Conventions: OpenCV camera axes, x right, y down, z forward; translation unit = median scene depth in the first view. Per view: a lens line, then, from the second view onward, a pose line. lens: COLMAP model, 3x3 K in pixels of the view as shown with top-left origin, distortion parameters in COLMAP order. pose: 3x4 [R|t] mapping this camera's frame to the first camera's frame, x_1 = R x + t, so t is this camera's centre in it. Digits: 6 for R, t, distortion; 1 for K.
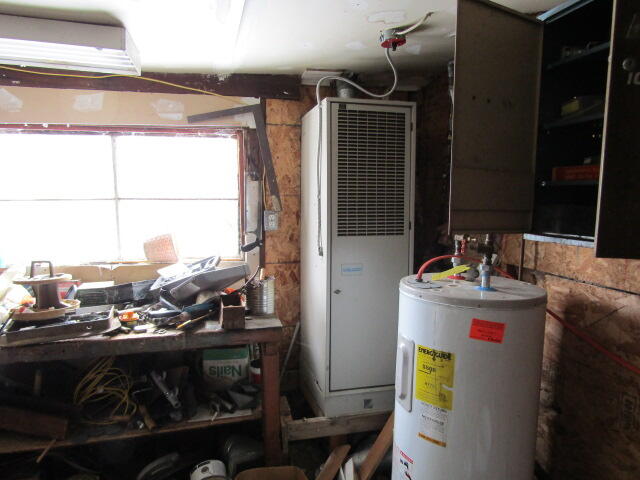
lens RADIAL K [[451.0, 0, 318.6], [0, 451.0, 237.6], [0, 0, 1]] dist [-0.009327, -0.005146]
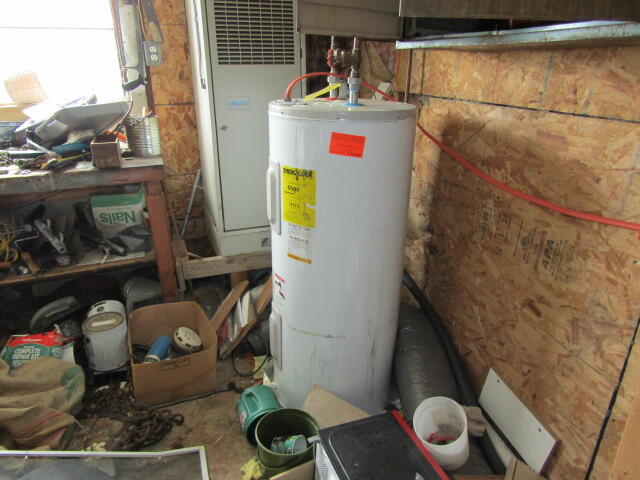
lens RADIAL K [[451.0, 0, 318.6], [0, 451.0, 237.6], [0, 0, 1]] dist [-0.009327, -0.005146]
pose [[0.994200, -0.045614, 0.097393, 0.142909], [0.017011, 0.960896, 0.276386, 0.087868], [-0.106191, -0.273126, 0.956099, 0.020306]]
